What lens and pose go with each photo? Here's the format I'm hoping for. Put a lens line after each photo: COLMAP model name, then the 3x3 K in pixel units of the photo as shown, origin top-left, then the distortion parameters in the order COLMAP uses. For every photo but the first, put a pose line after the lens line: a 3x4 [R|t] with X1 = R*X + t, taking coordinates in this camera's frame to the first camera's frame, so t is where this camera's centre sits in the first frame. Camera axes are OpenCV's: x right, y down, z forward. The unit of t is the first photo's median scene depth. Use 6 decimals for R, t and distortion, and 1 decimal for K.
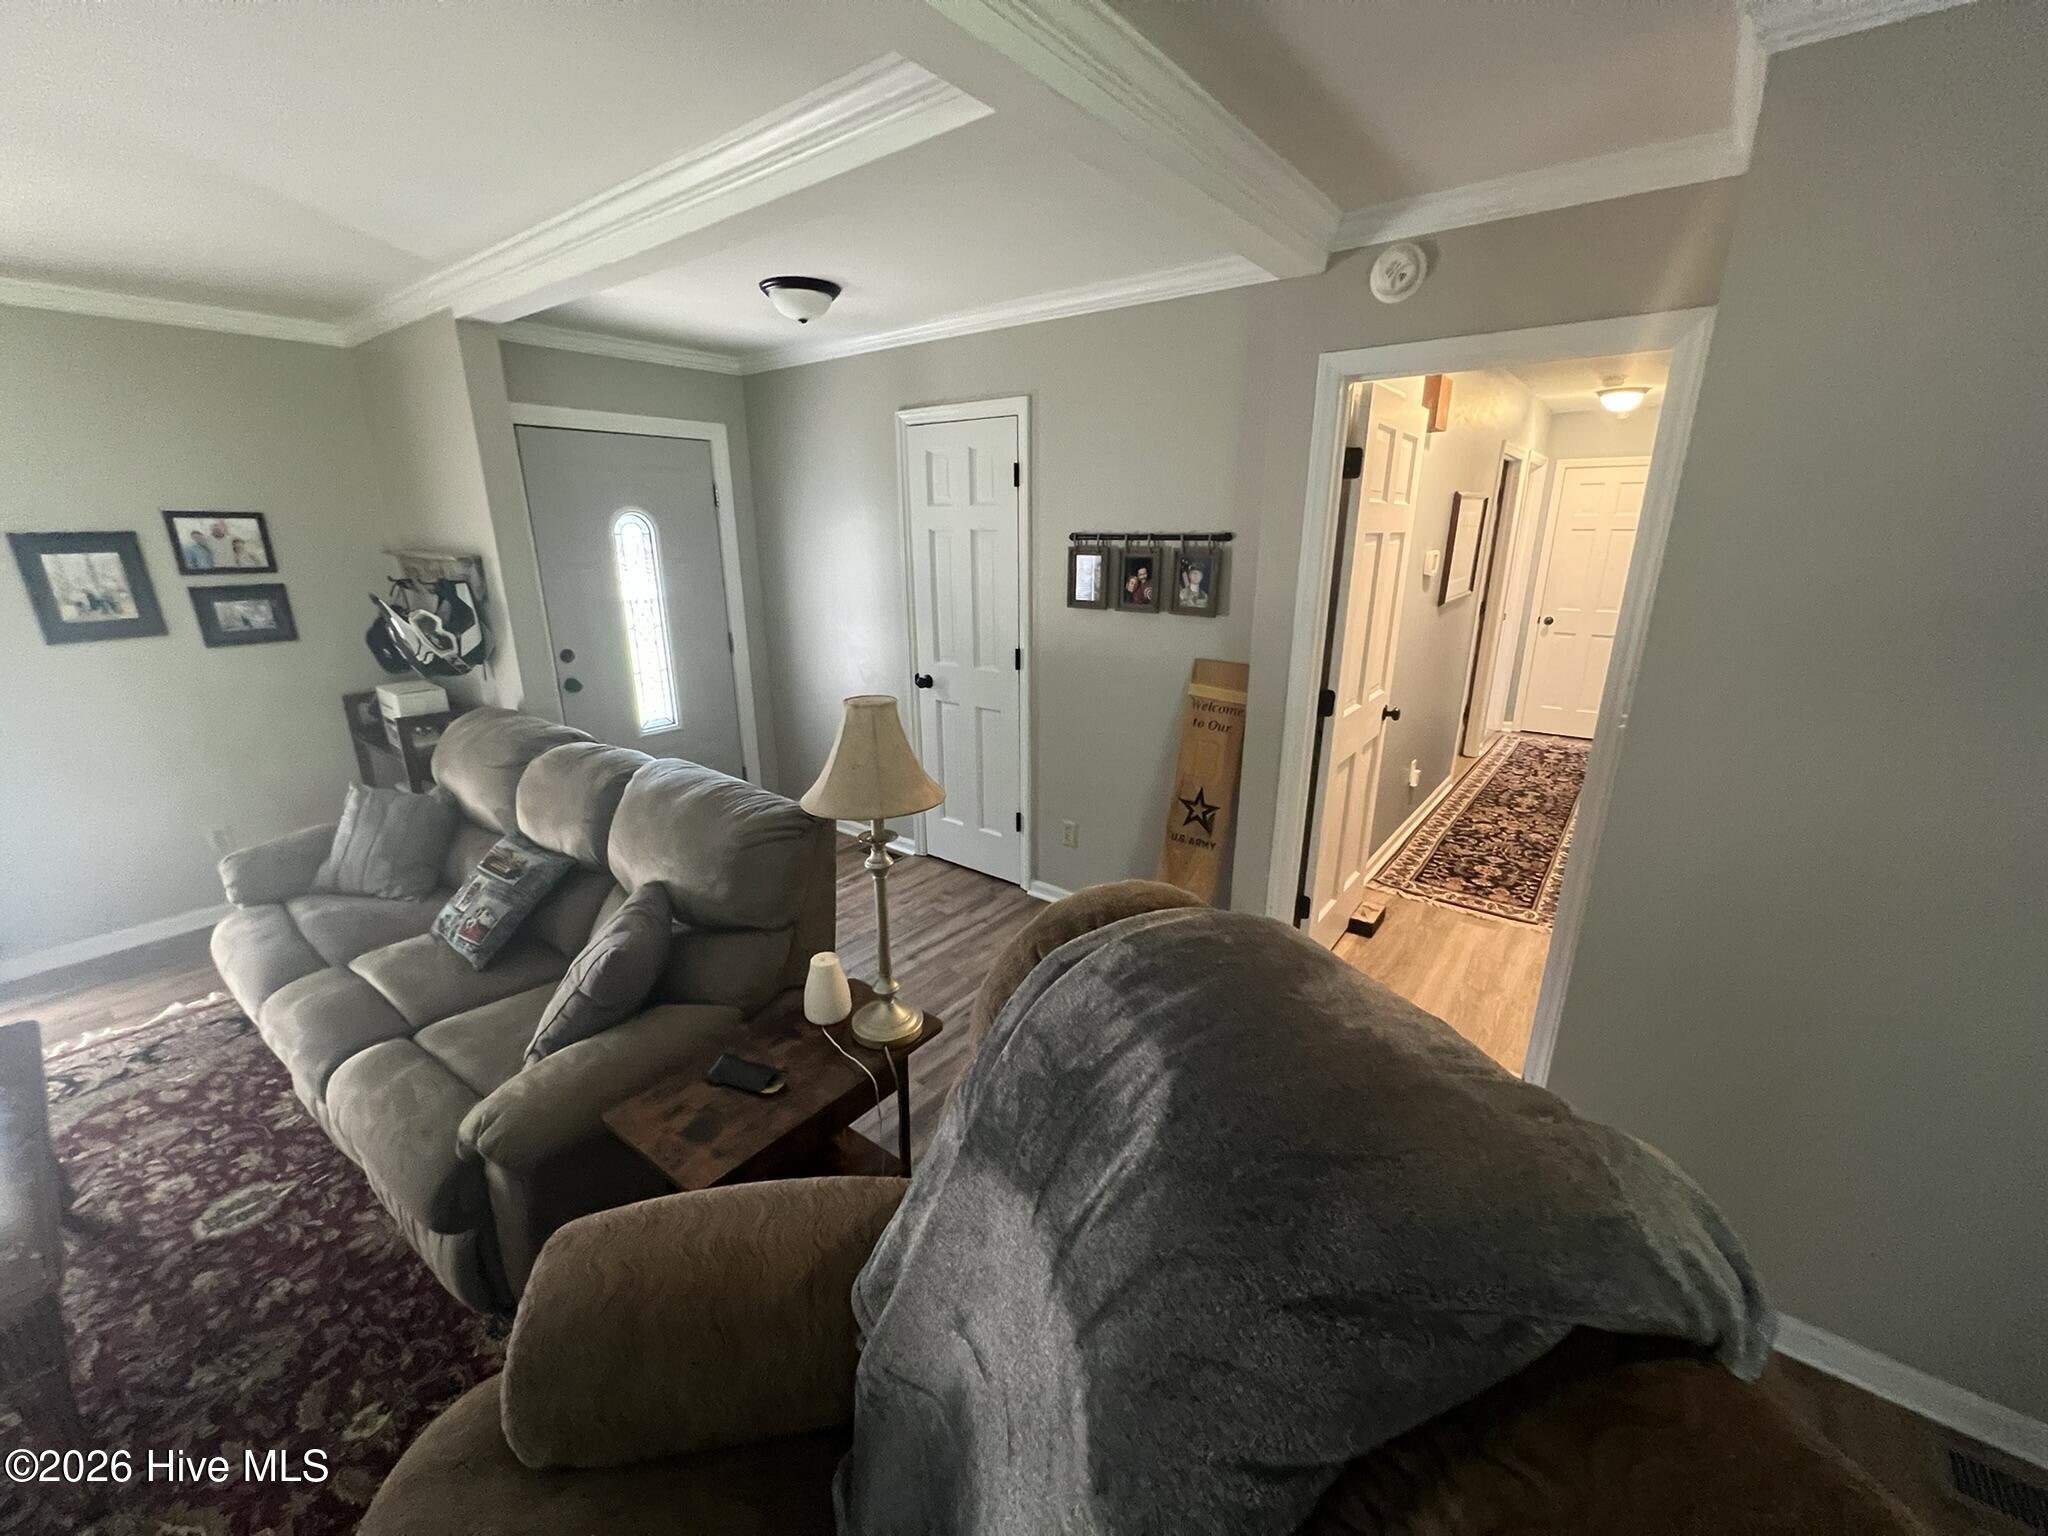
lens RADIAL K [[820.5, 0, 1024.0], [0, 820.5, 768.0], [0, 0, 1]] dist [0.001825, 0.000002]
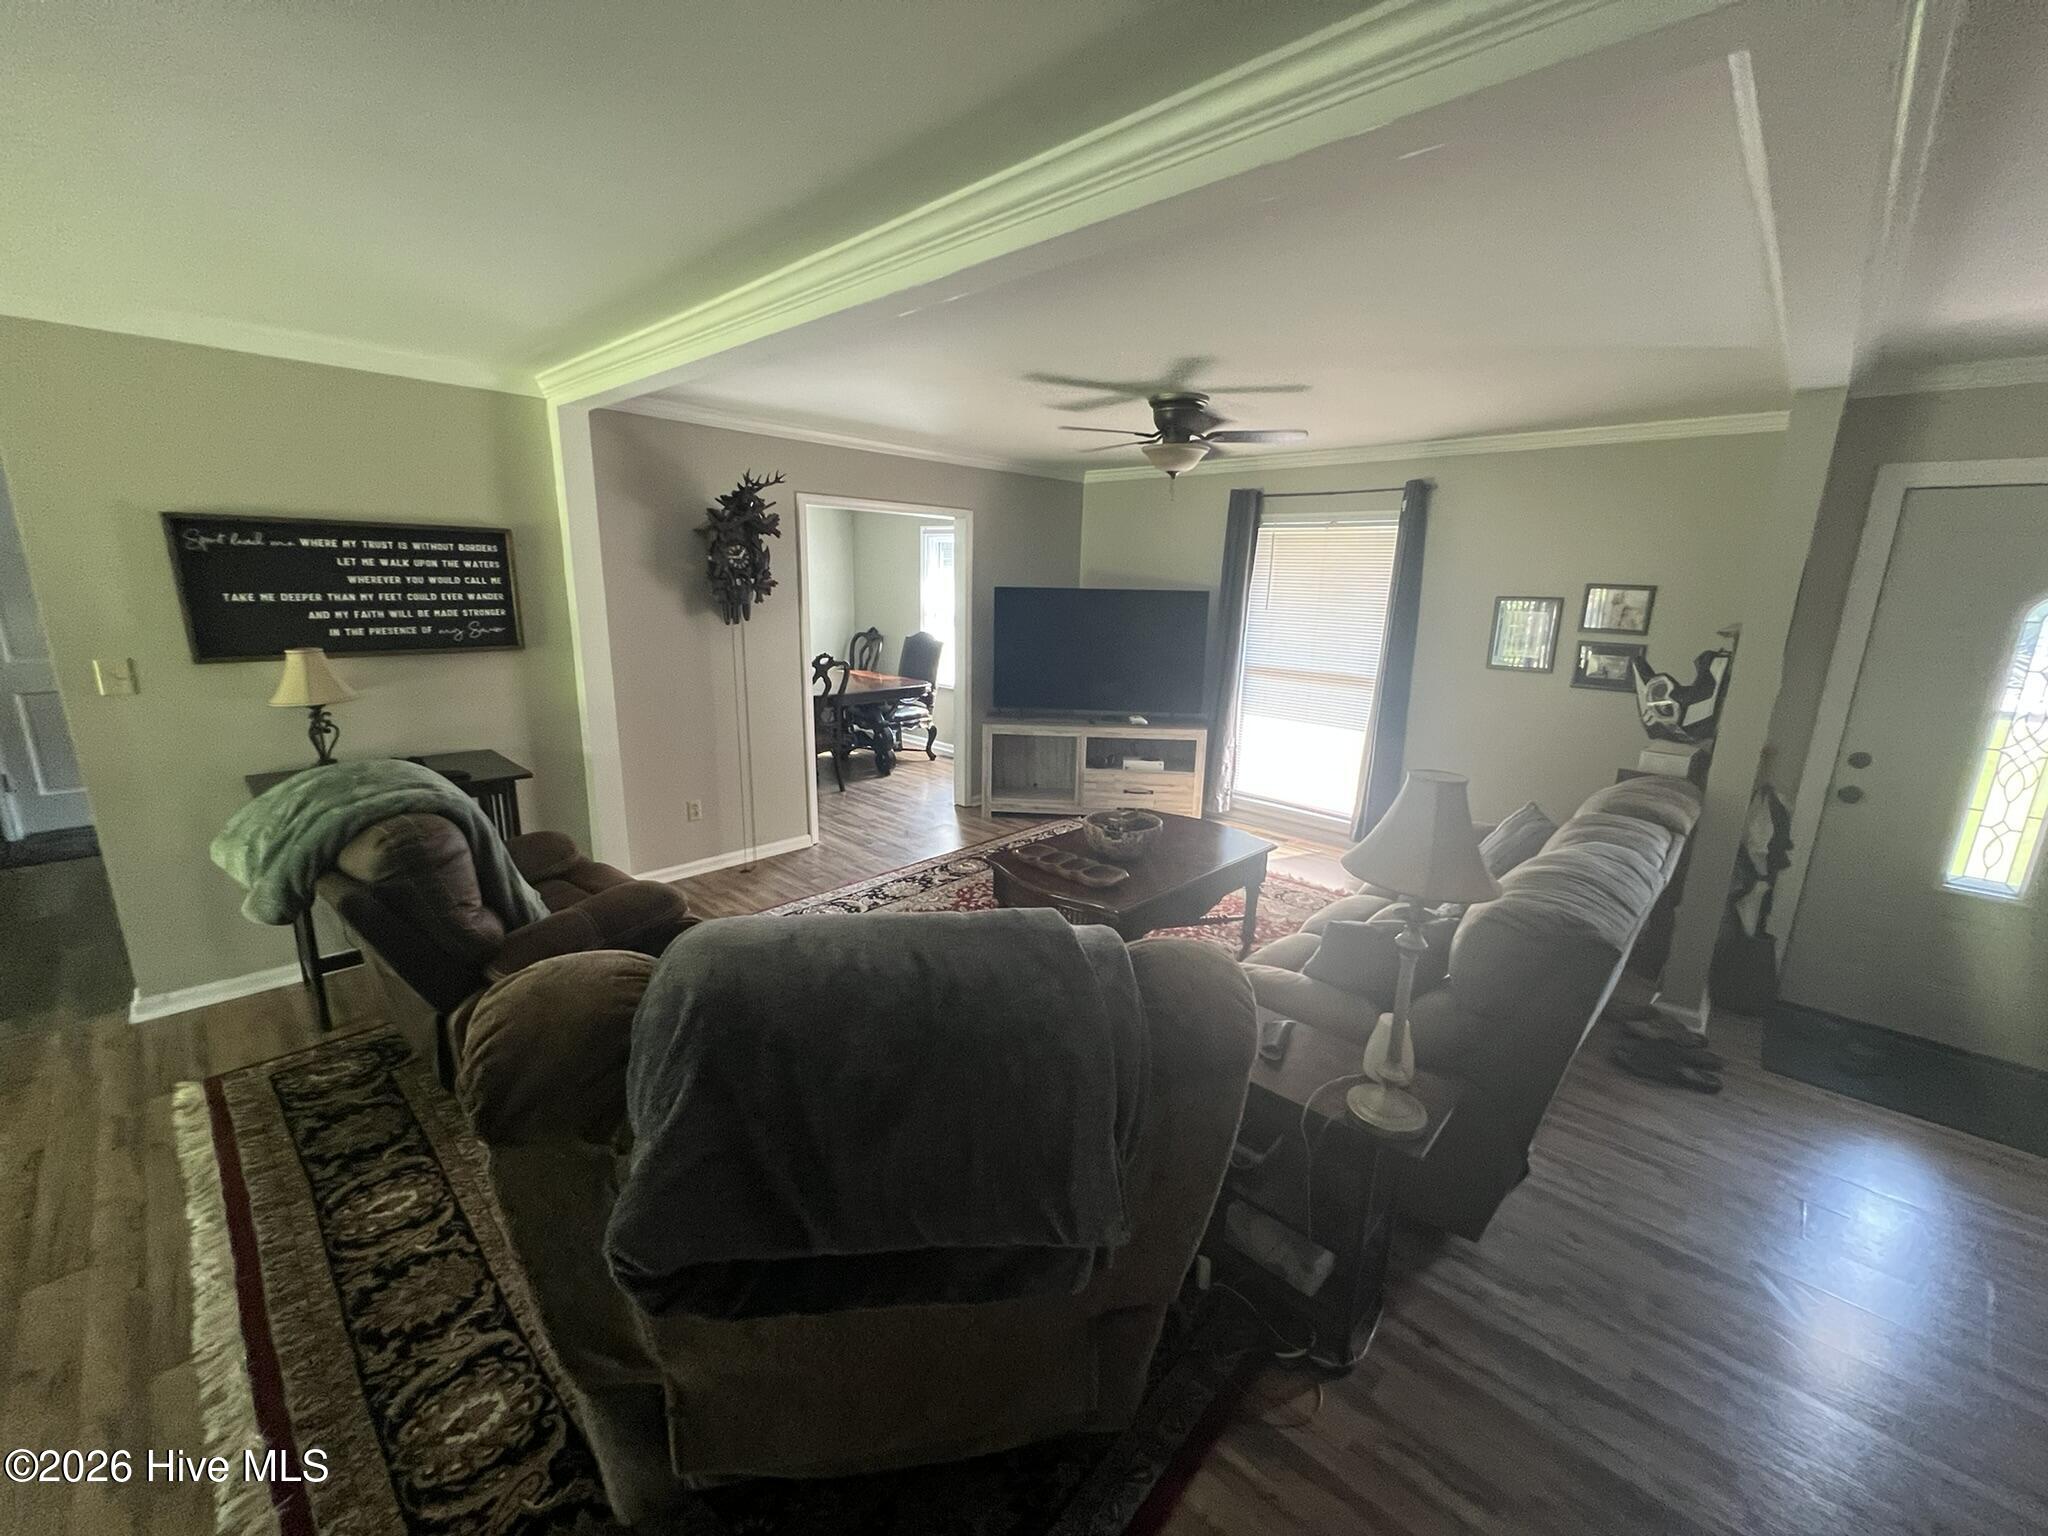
lens RADIAL K [[820.5, 0, 1024.0], [0, 820.5, 768.0], [0, 0, 1]] dist [0.001825, 0.000002]
pose [[-0.099905, 0.225494, -0.969109, 0.357691], [-0.311886, 0.917799, 0.245707, -0.078722], [0.944852, 0.326799, -0.021364, 0.257512]]
